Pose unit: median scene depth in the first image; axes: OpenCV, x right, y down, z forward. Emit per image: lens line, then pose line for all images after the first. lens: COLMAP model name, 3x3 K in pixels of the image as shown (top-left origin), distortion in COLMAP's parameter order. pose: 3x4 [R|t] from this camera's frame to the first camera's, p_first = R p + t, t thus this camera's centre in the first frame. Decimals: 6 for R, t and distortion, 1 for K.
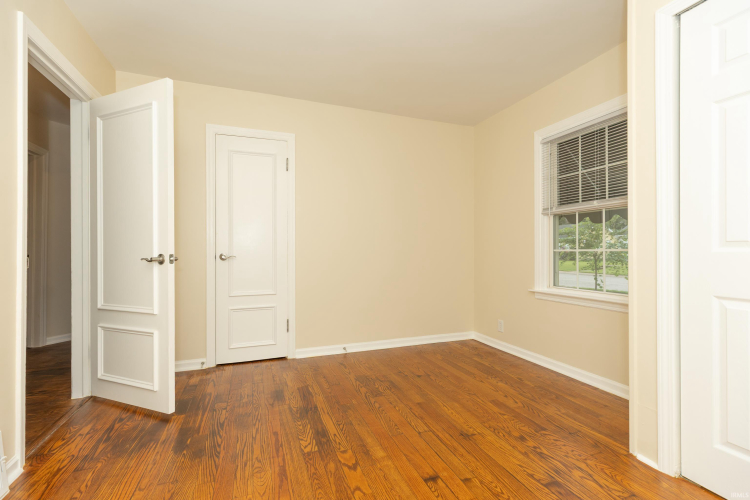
lens RADIAL K [[339.3, 0, 369.7], [0, 339.3, 248.6], [0, 0, 1]] dist [0.000400, 0.000088]
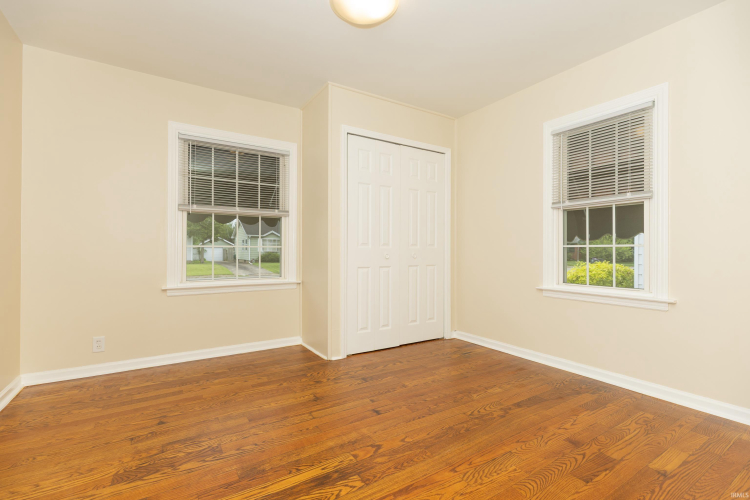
lens RADIAL K [[339.3, 0, 369.7], [0, 339.3, 248.6], [0, 0, 1]] dist [0.000400, 0.000088]
pose [[-0.220999, 0.006441, 0.975253, -0.809450], [-0.007591, 0.999937, -0.008324, 0.022958], [-0.975245, -0.009242, -0.220936, 0.941750]]
